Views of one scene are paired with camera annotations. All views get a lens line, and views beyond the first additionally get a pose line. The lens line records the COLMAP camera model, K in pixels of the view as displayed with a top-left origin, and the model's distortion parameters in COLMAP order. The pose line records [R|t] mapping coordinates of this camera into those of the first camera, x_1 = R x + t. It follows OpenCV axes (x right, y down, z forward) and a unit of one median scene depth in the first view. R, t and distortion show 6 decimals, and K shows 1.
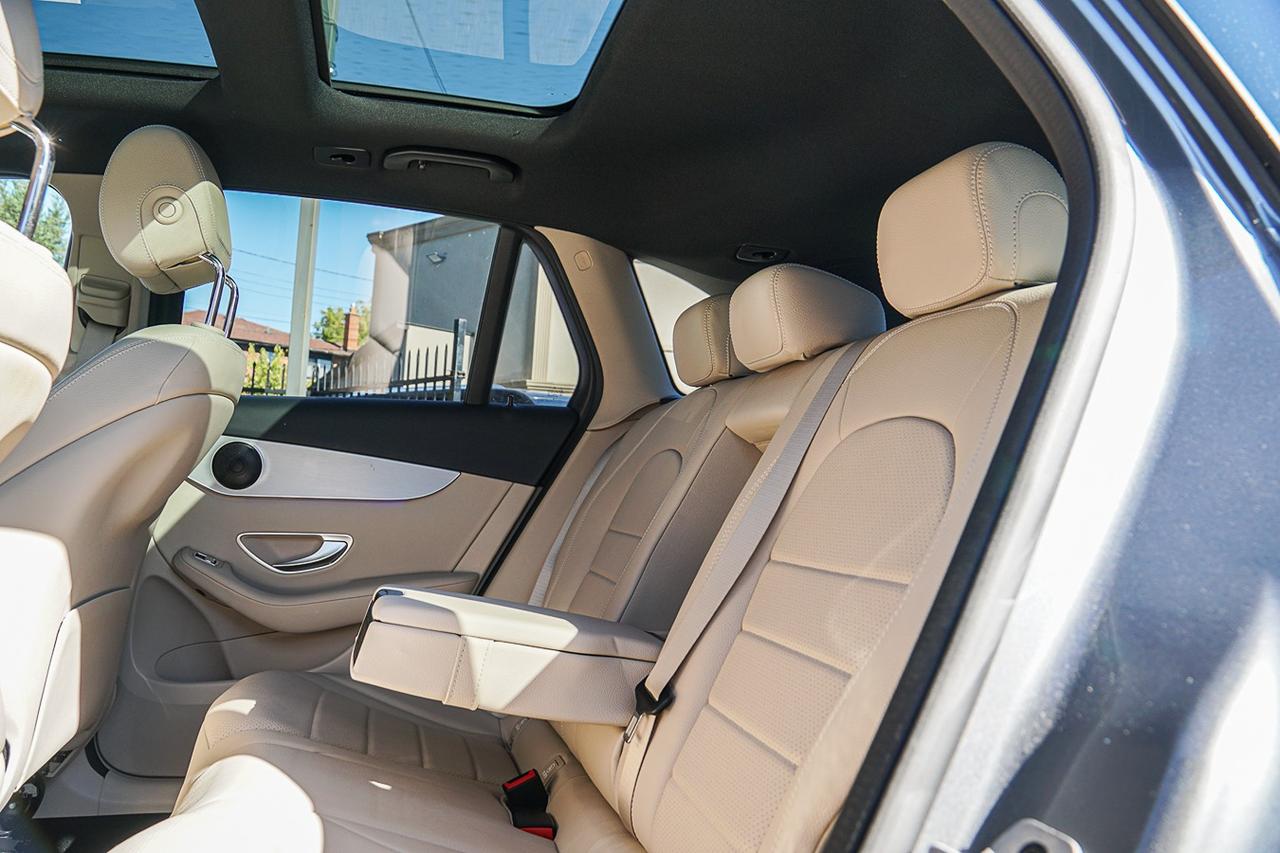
lens RADIAL K [[1060.2, 0, 640.0], [0, 1060.2, 426.5], [0, 0, 1]] dist [-0.111225, 0.115577]
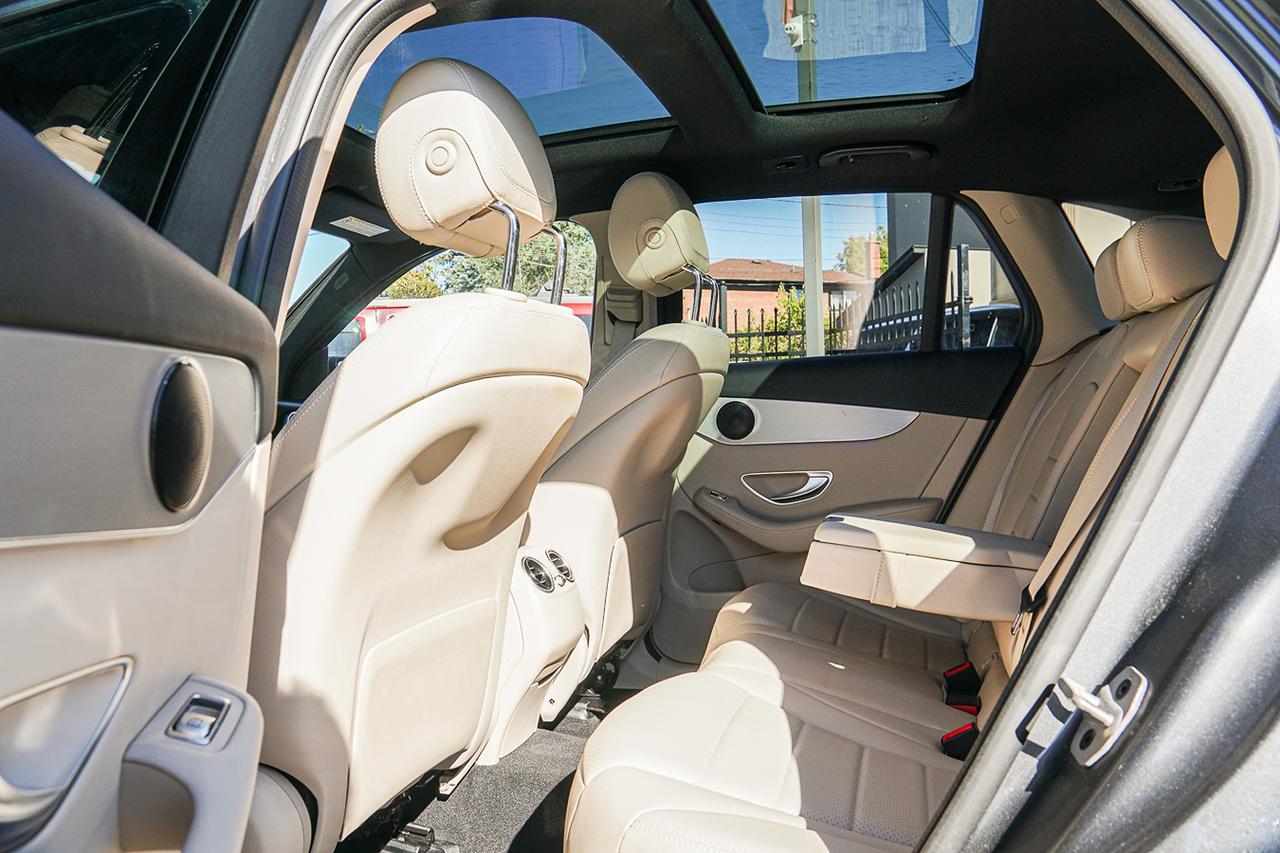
lens RADIAL K [[1083.0, 0, 640.0], [0, 1083.0, 426.5], [0, 0, 1]] dist [-0.009840, 0.000481]
pose [[0.873094, -0.062817, -0.483488, 0.155582], [0.099090, 0.993831, 0.049816, -0.034687], [0.477376, -0.091402, 0.873932, -0.204938]]
